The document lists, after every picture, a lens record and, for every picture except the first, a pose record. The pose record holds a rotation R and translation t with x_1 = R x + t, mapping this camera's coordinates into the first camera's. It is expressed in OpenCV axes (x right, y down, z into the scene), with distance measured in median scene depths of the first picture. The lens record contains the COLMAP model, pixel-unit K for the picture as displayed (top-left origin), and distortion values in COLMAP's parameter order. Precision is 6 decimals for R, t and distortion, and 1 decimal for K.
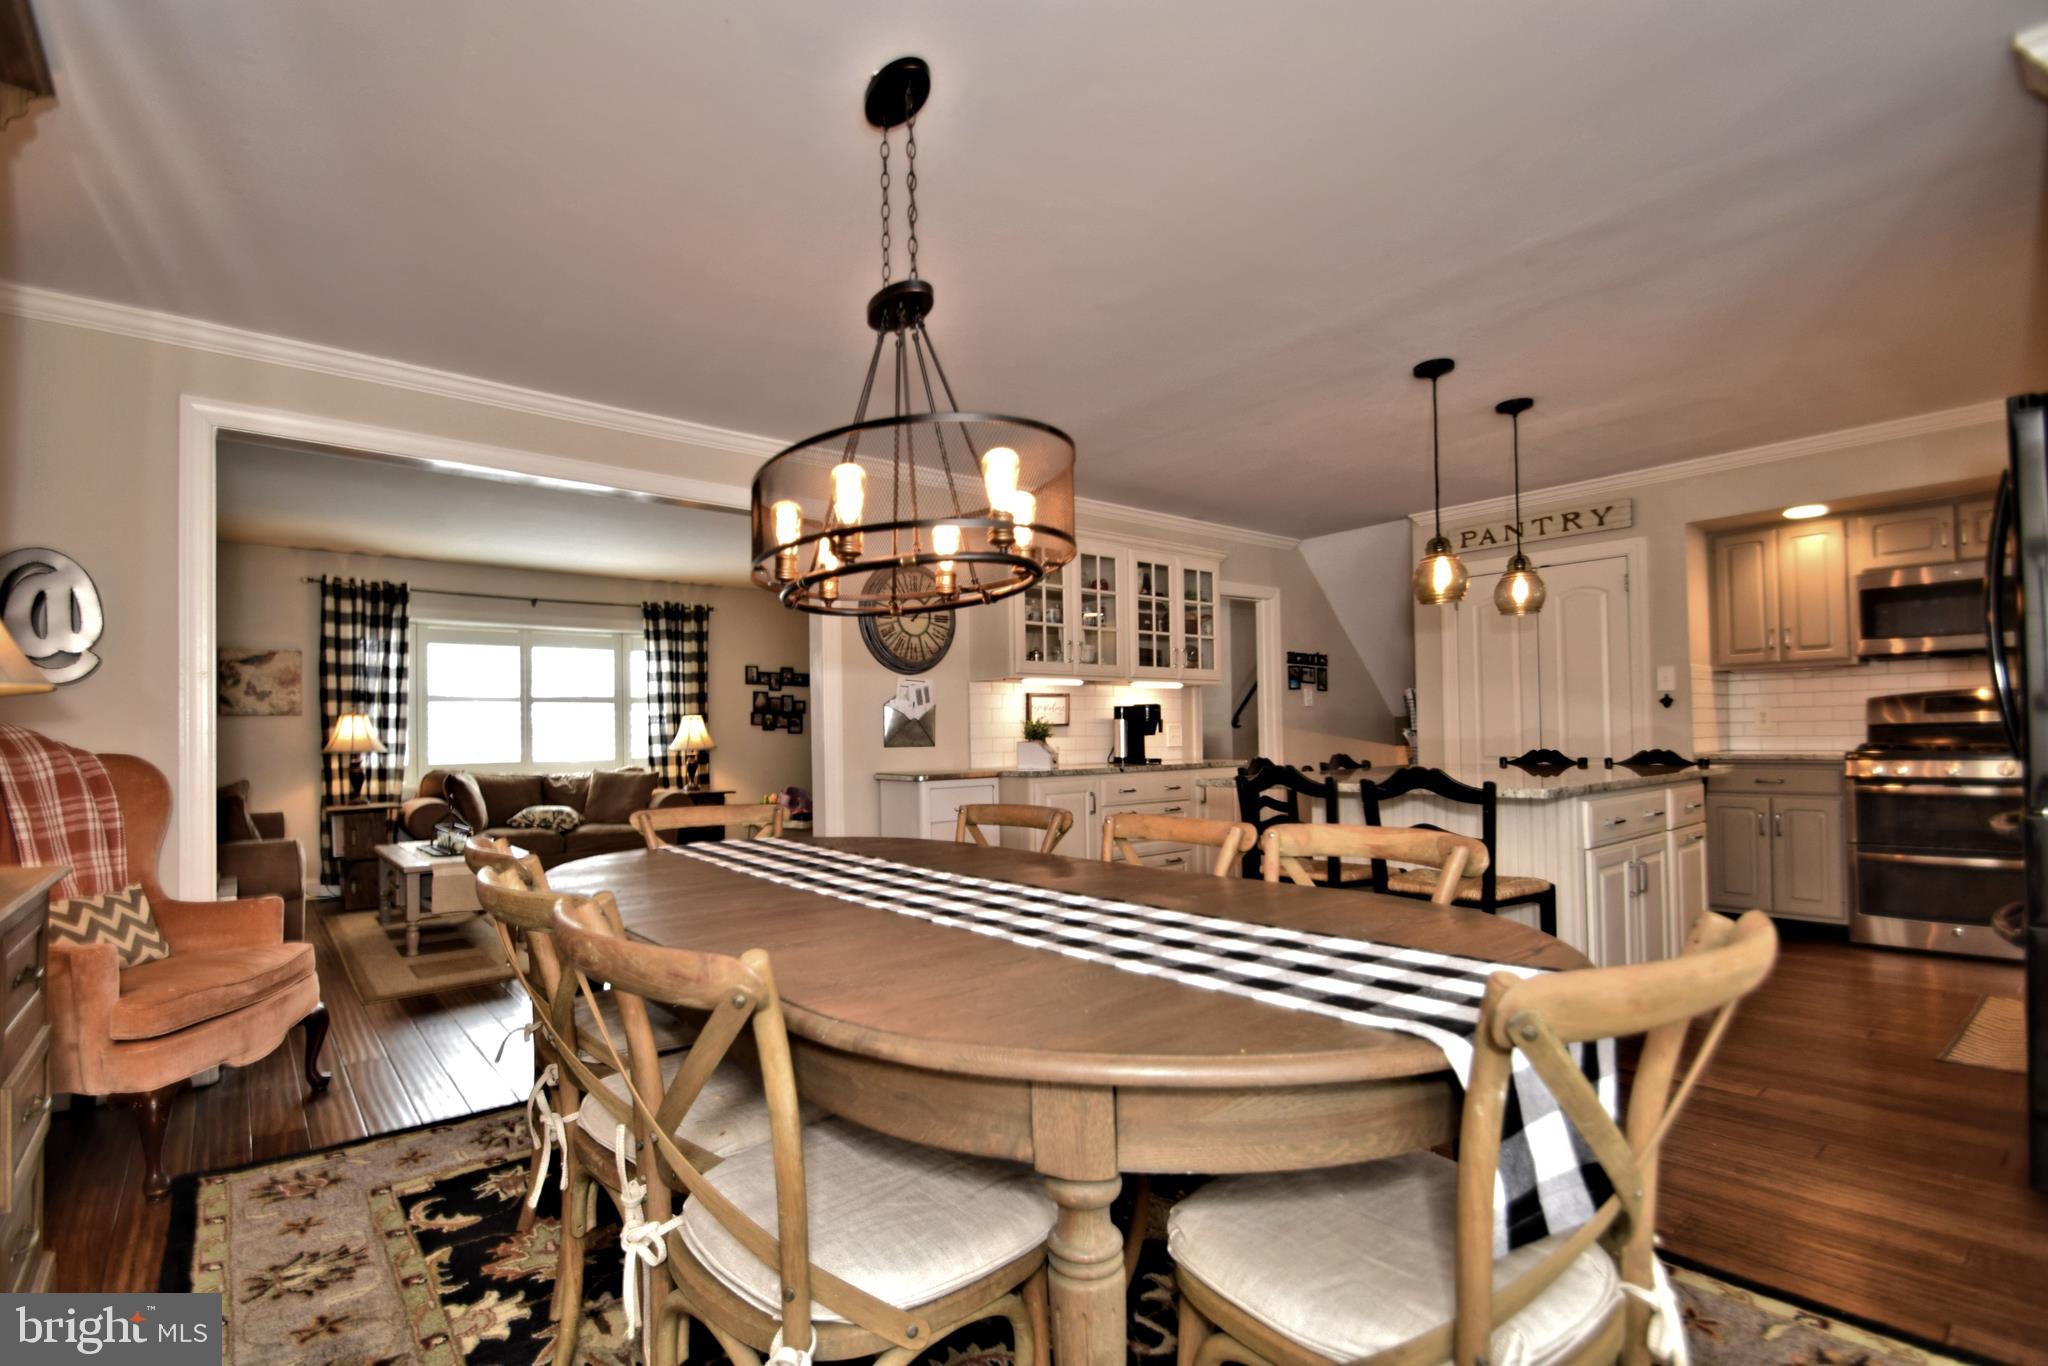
lens RADIAL K [[975.2, 0, 1024.0], [0, 975.2, 683.0], [0, 0, 1]] dist [-0.001199, -0.000218]
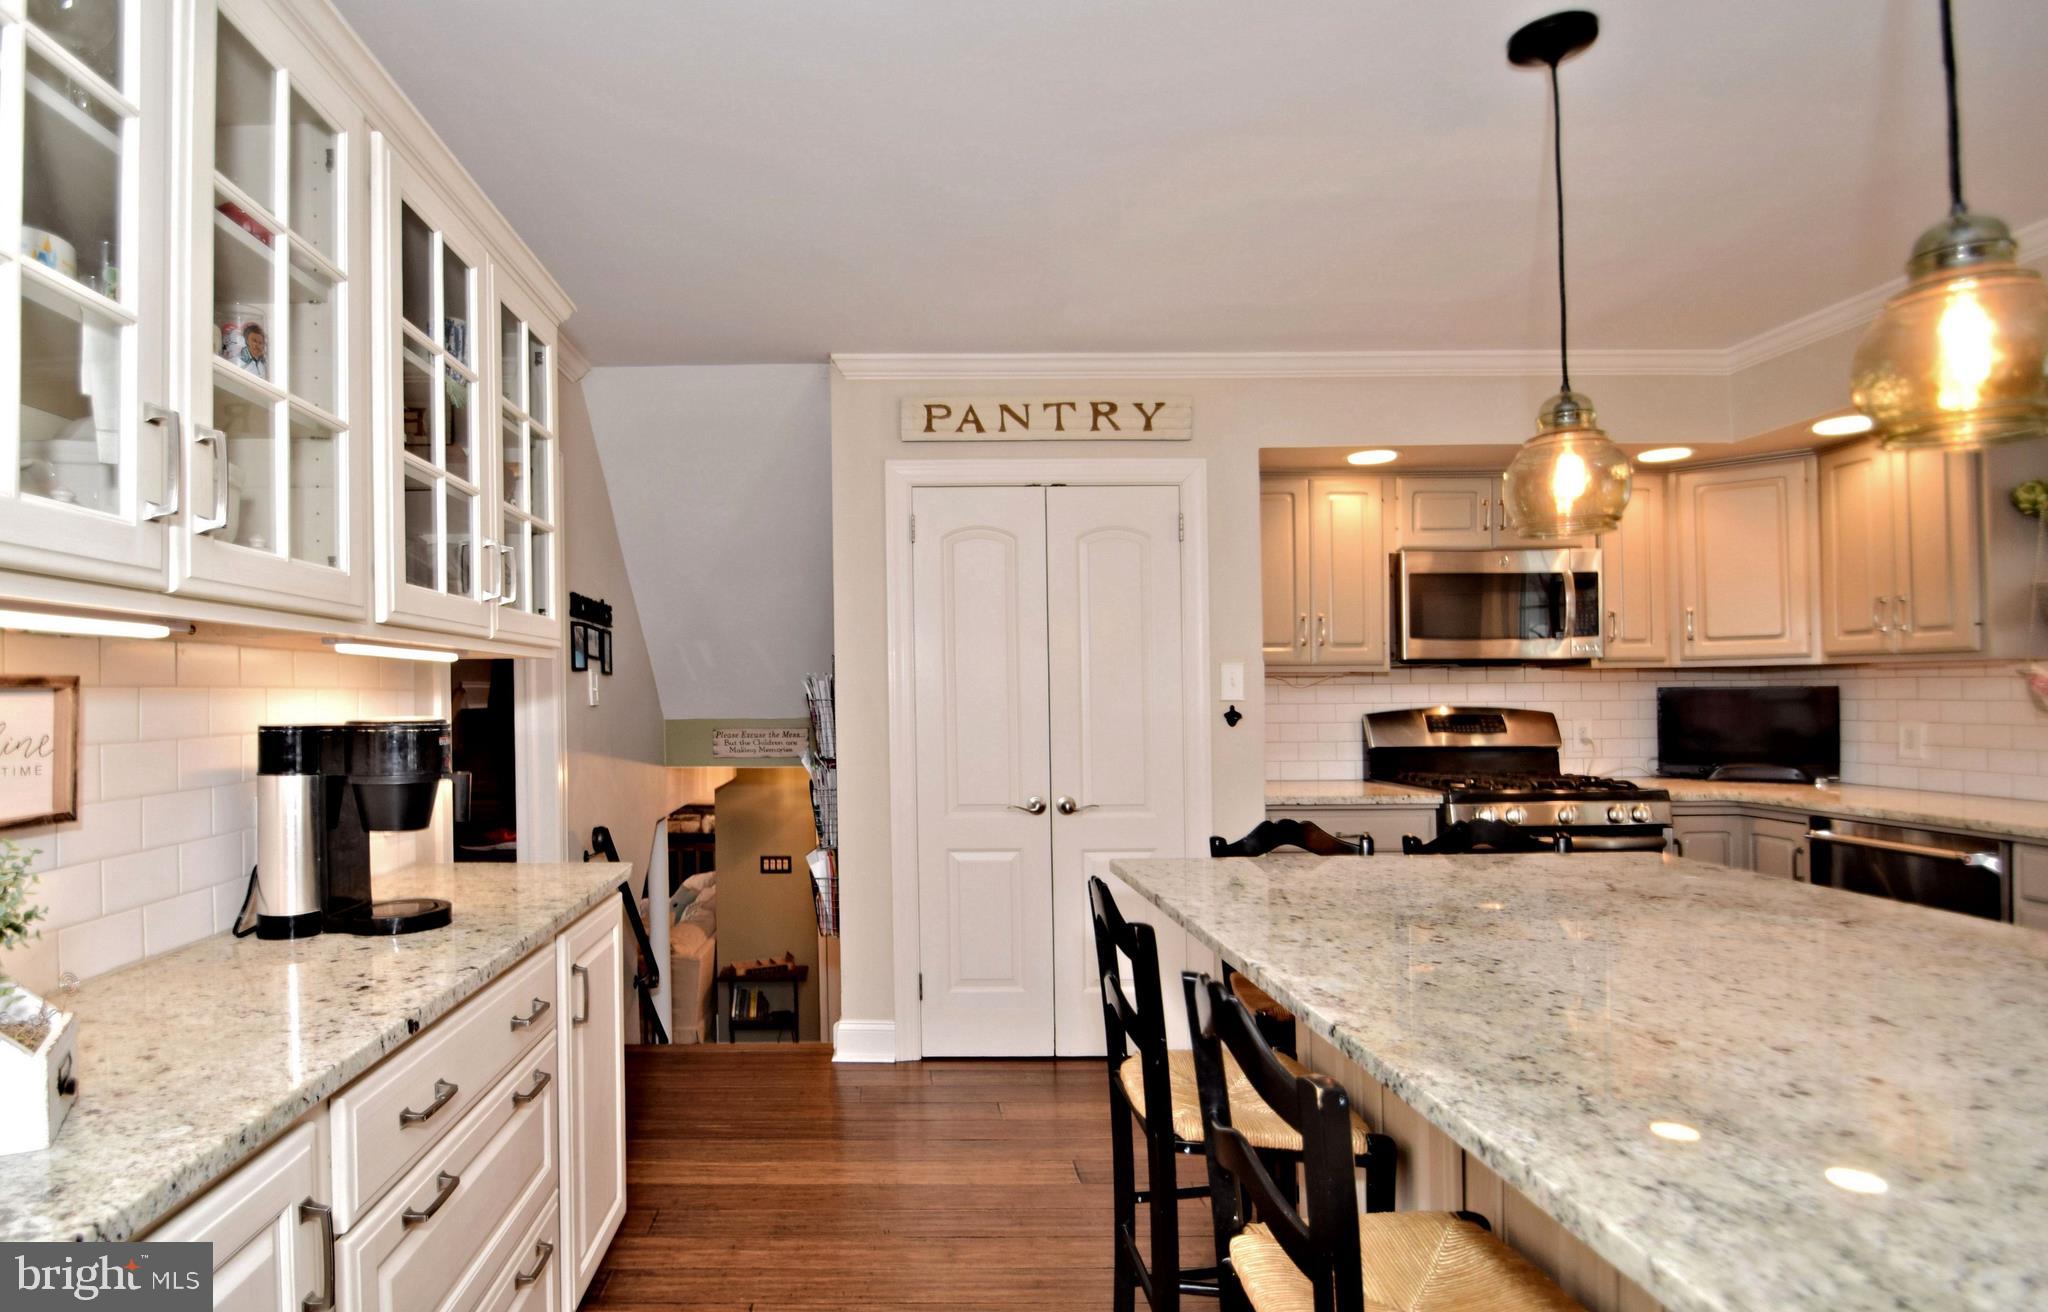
lens RADIAL K [[1157.6, 0, 1024.0], [0, 1157.6, 656.0], [0, 0, 1]] dist [-0.001254, -0.000362]
pose [[0.637807, 0.046934, 0.768765, -0.028095], [-0.040655, 0.998802, -0.027248, 0.008243], [-0.769122, -0.013875, 0.638951, 0.992042]]
